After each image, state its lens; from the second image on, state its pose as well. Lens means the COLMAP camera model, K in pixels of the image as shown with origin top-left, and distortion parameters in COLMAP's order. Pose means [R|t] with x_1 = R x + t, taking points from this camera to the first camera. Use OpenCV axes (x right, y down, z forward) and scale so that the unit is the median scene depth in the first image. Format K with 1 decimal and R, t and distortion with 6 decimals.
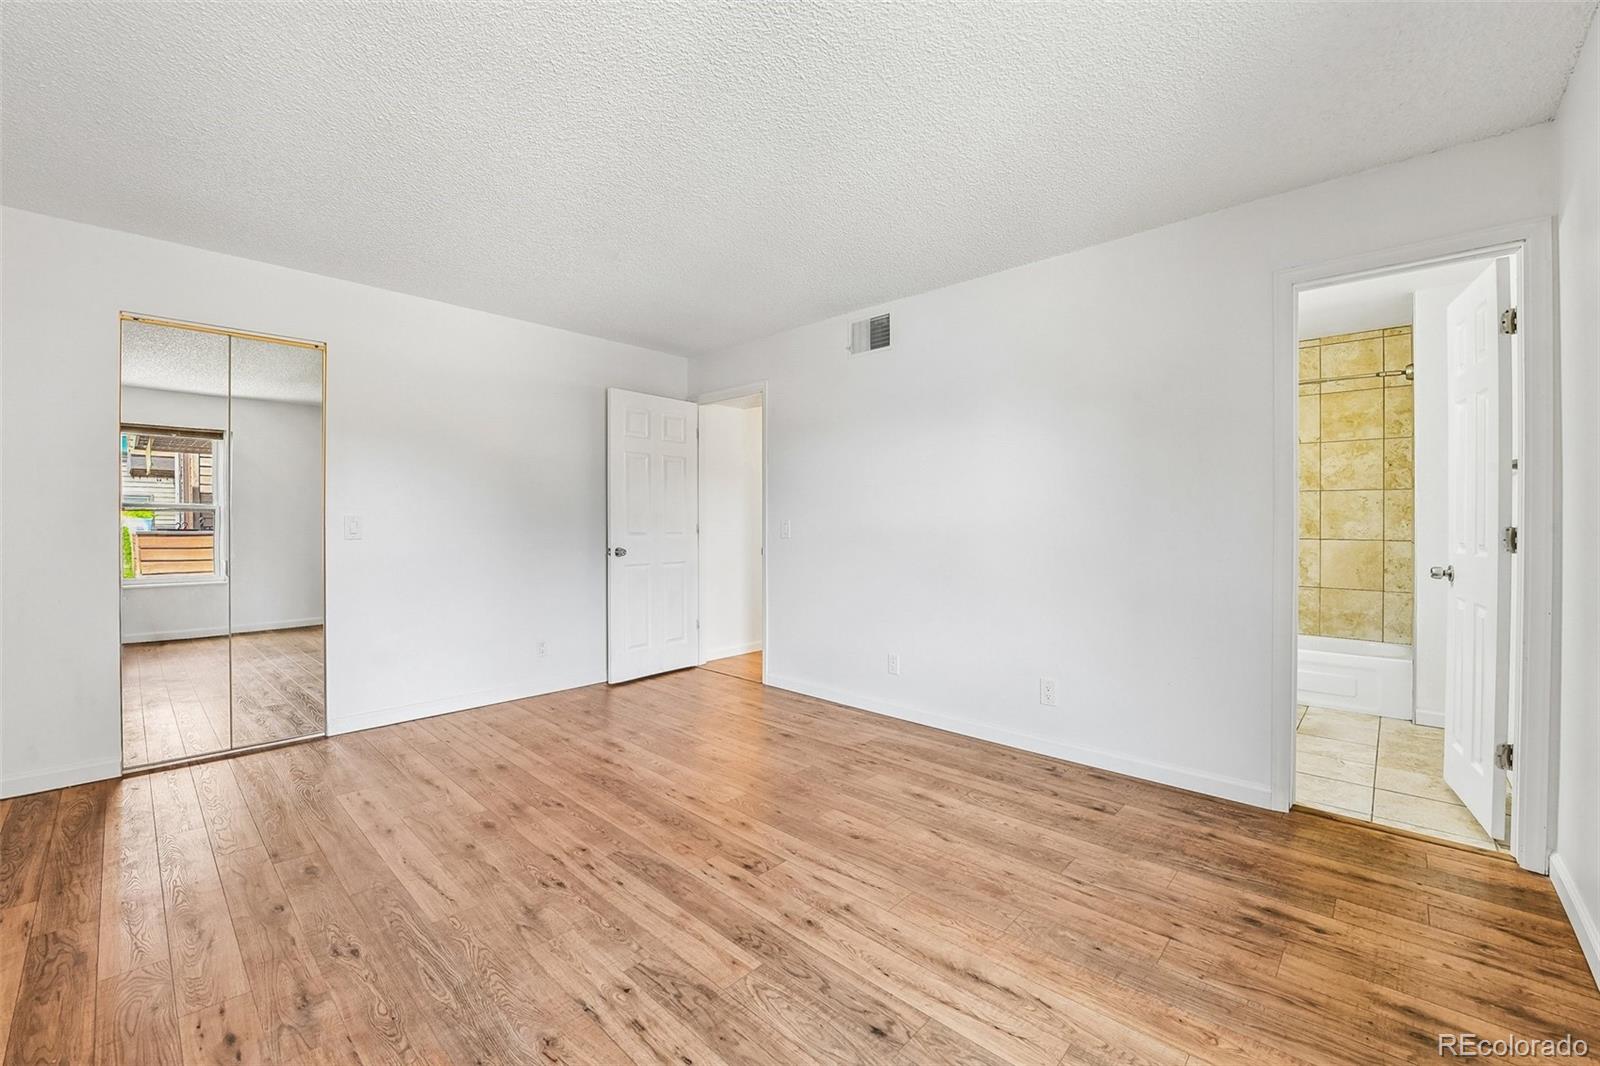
lens RADIAL K [[644.6, 0, 806.8], [0, 644.6, 522.3], [0, 0, 1]] dist [-0.004846, -0.002970]
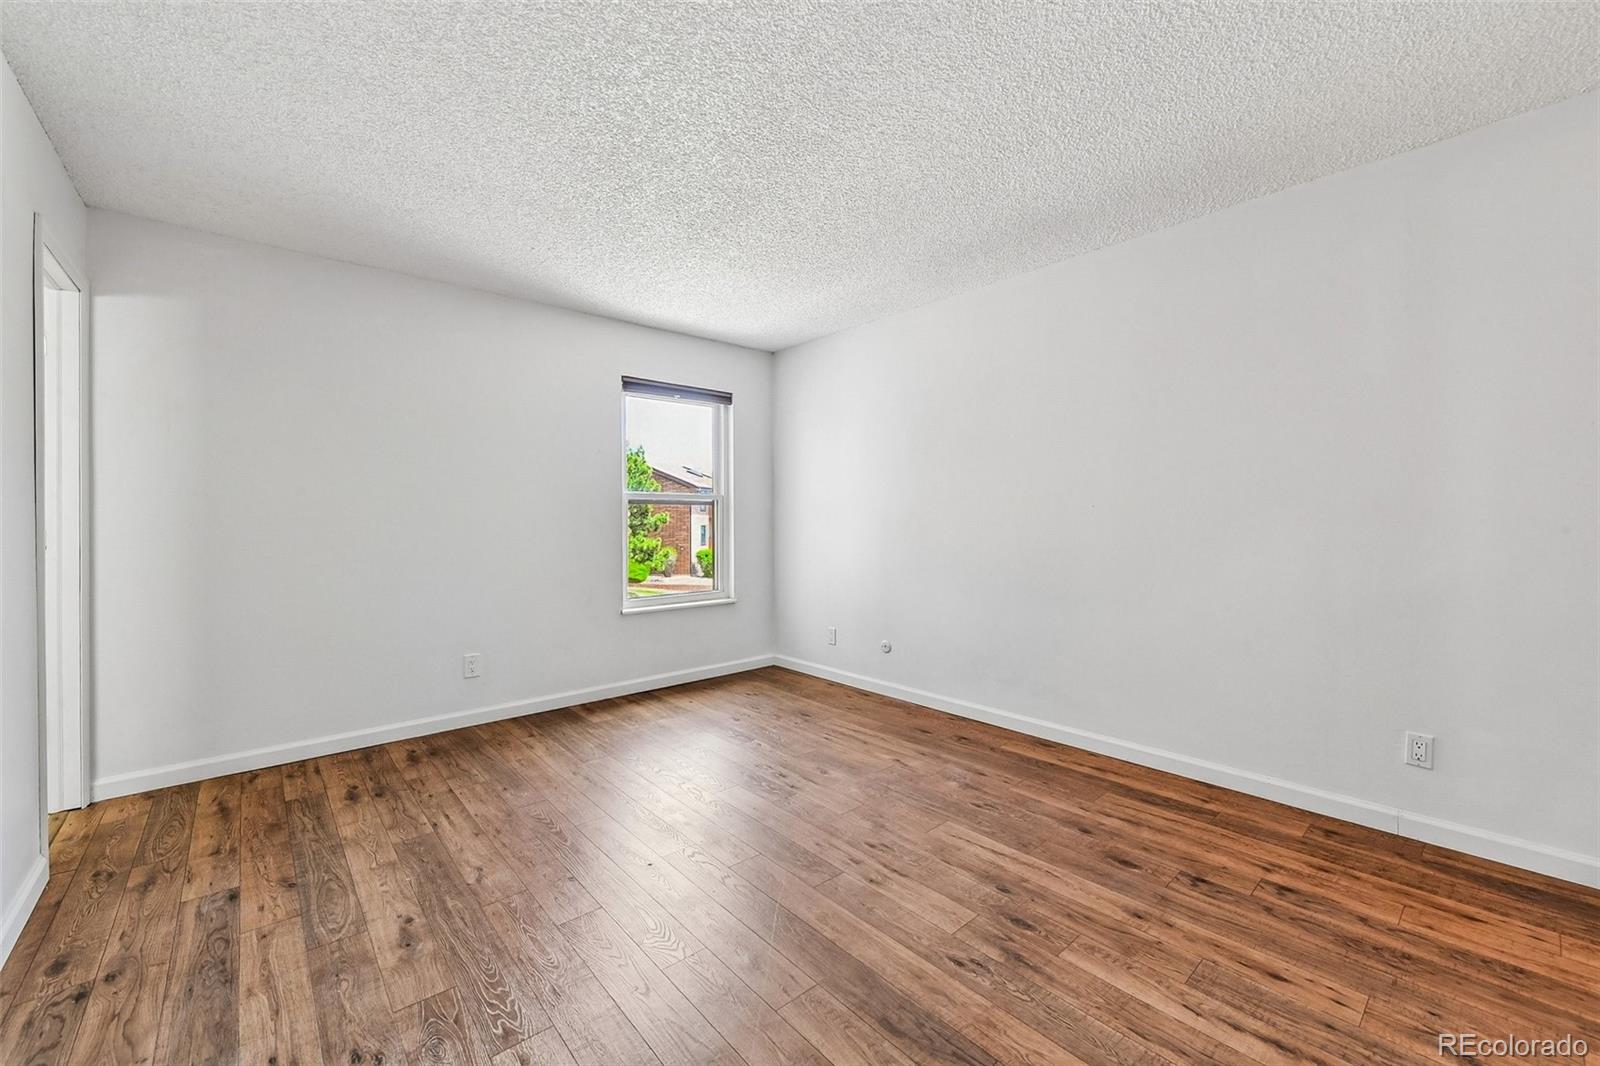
lens RADIAL K [[644.6, 0, 800.6], [0, 644.6, 525.5], [0, 0, 1]] dist [-0.004846, -0.002970]
pose [[-0.993579, 0.004732, 0.113044, -0.376169], [0.005887, 0.999934, 0.009887, -0.001405], [-0.112990, 0.010489, -0.993541, 2.040196]]
